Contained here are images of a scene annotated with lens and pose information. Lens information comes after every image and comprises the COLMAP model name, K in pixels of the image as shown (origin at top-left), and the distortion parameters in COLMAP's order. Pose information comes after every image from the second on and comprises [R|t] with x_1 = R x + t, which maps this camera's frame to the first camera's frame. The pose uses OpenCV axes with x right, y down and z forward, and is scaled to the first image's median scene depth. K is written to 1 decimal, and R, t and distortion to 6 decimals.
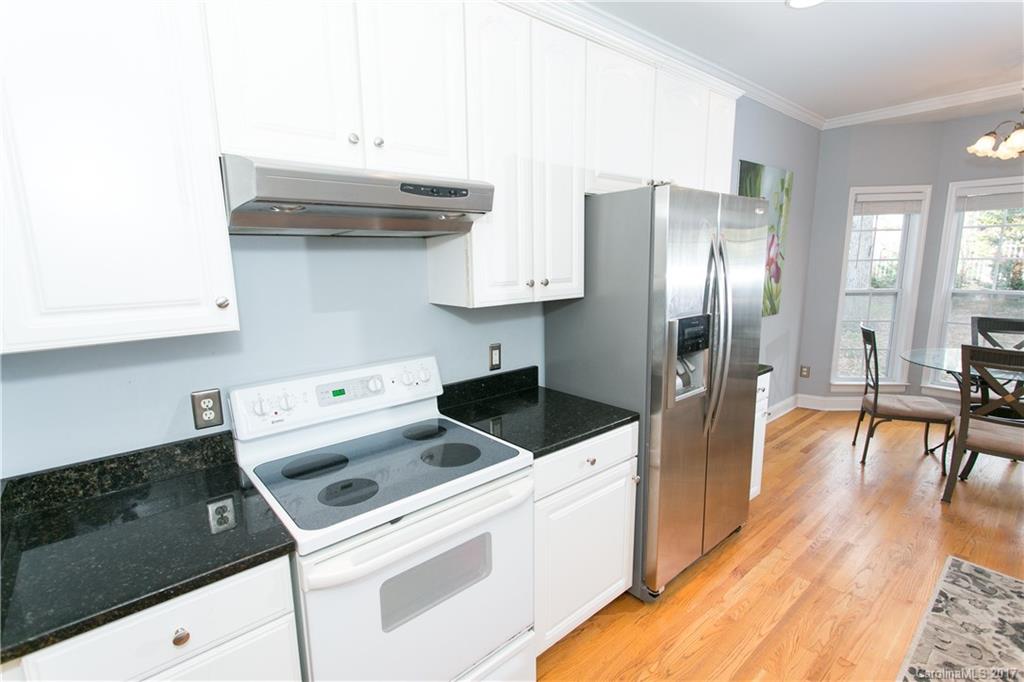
lens RADIAL K [[473.5, 0, 514.8], [0, 473.5, 341.1], [0, 0, 1]] dist [-0.006428, 0.000446]
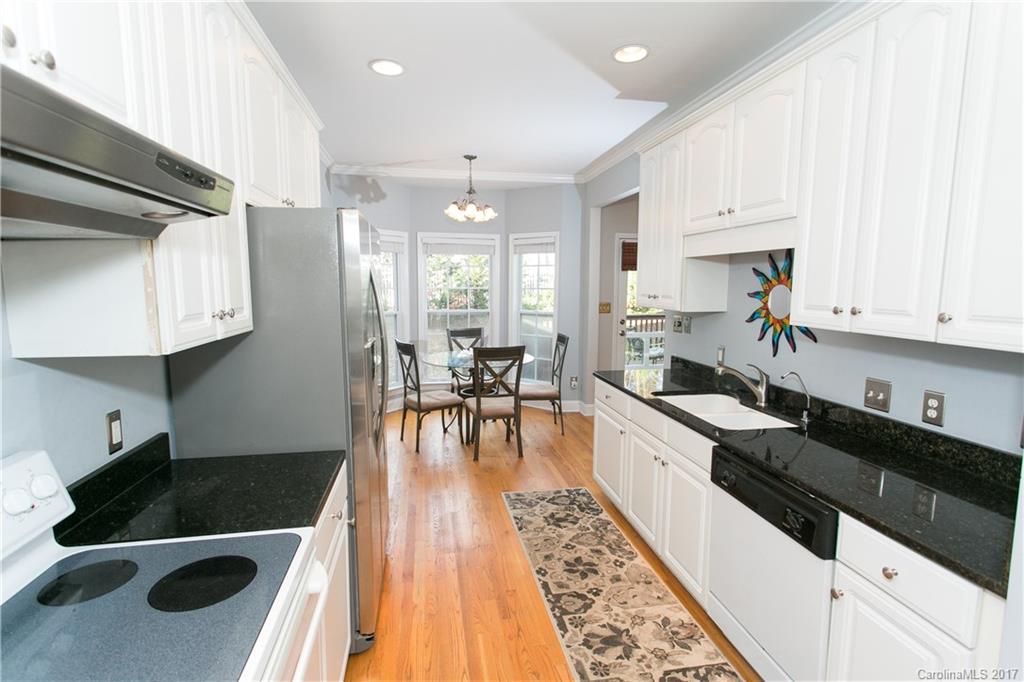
lens RADIAL K [[473.5, 0, 514.8], [0, 473.5, 341.1], [0, 0, 1]] dist [-0.006428, 0.000446]
pose [[0.520476, -0.086506, 0.849483, -0.283727], [0.137464, 0.990367, 0.016629, -0.024135], [-0.842739, 0.108118, 0.527354, 0.180360]]
